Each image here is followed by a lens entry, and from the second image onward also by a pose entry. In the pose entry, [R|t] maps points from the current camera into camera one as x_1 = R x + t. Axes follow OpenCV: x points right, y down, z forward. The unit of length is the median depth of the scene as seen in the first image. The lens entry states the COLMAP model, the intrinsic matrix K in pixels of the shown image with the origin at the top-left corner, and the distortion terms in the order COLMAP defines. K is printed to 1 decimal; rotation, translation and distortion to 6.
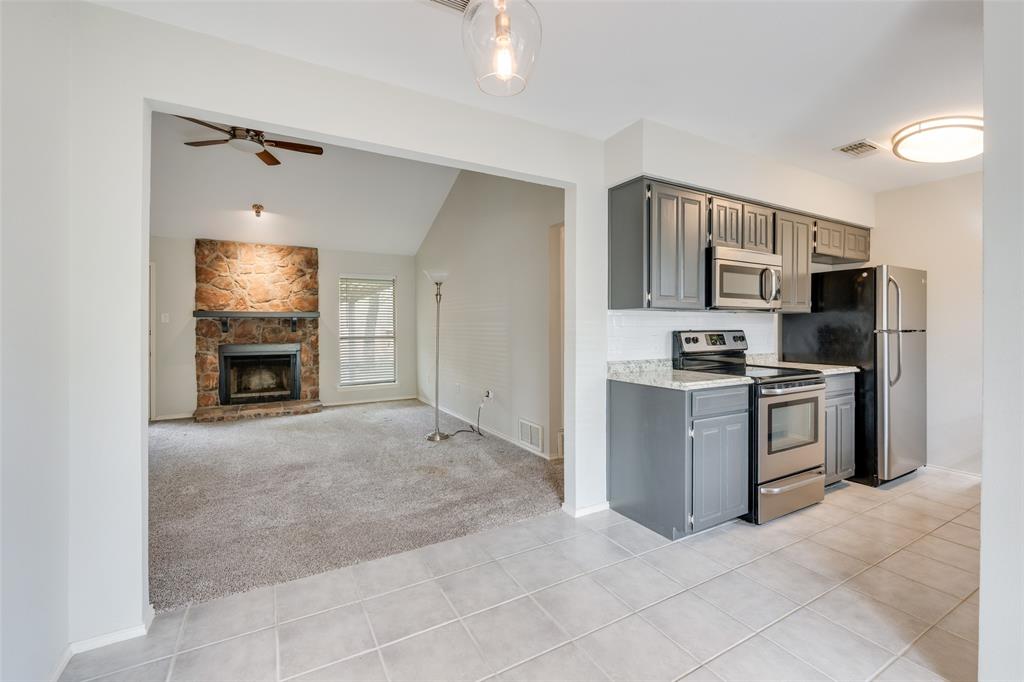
lens RADIAL K [[438.3, 0, 515.5], [0, 438.3, 332.7], [0, 0, 1]] dist [-0.001010, 0.000021]
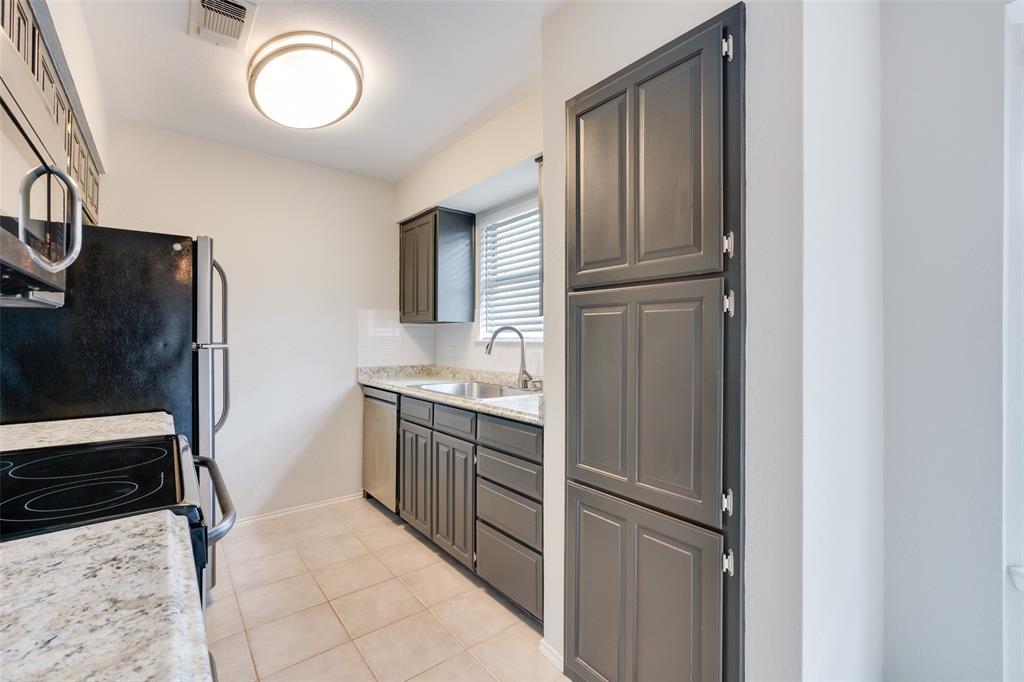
lens RADIAL K [[438.3, 0, 515.5], [0, 438.3, 332.7], [0, 0, 1]] dist [-0.001010, 0.000021]
pose [[-0.159567, 0.012570, 0.987107, 0.171279], [0.010757, 0.999882, -0.010993, -0.010750], [-0.987129, 0.008864, -0.159683, 0.675747]]
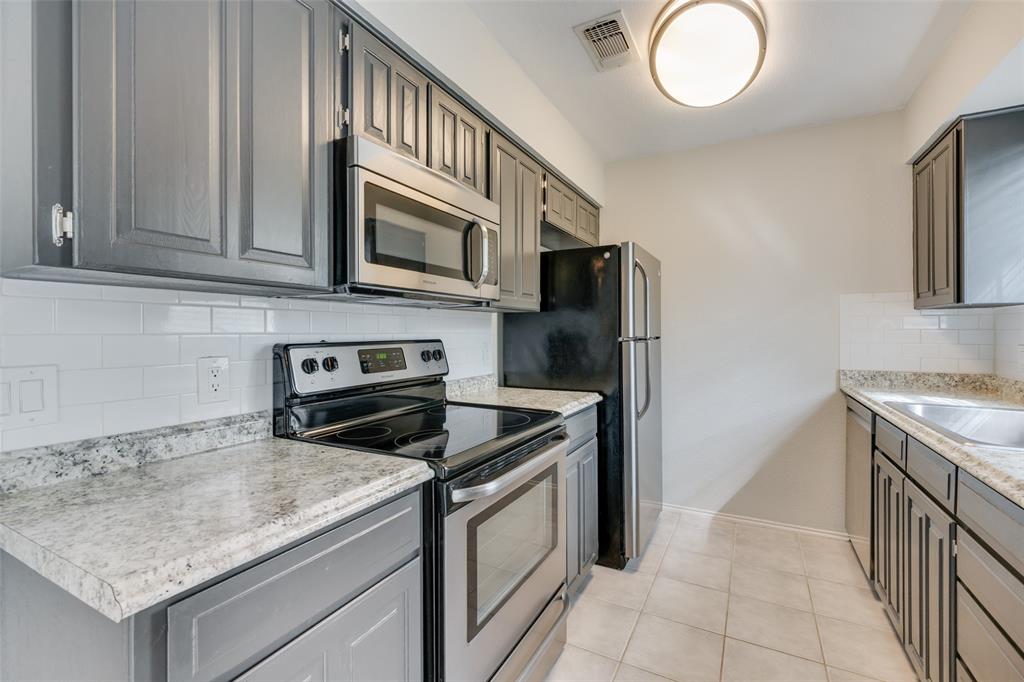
lens RADIAL K [[444.6, 0, 519.7], [0, 444.6, 330.4], [0, 0, 1]] dist [-0.000964, 0.000076]
pose [[0.841870, 0.001173, 0.539679, 0.324617], [0.007641, 0.999872, -0.014092, -0.008980], [-0.539626, 0.015987, 0.841753, 0.512872]]
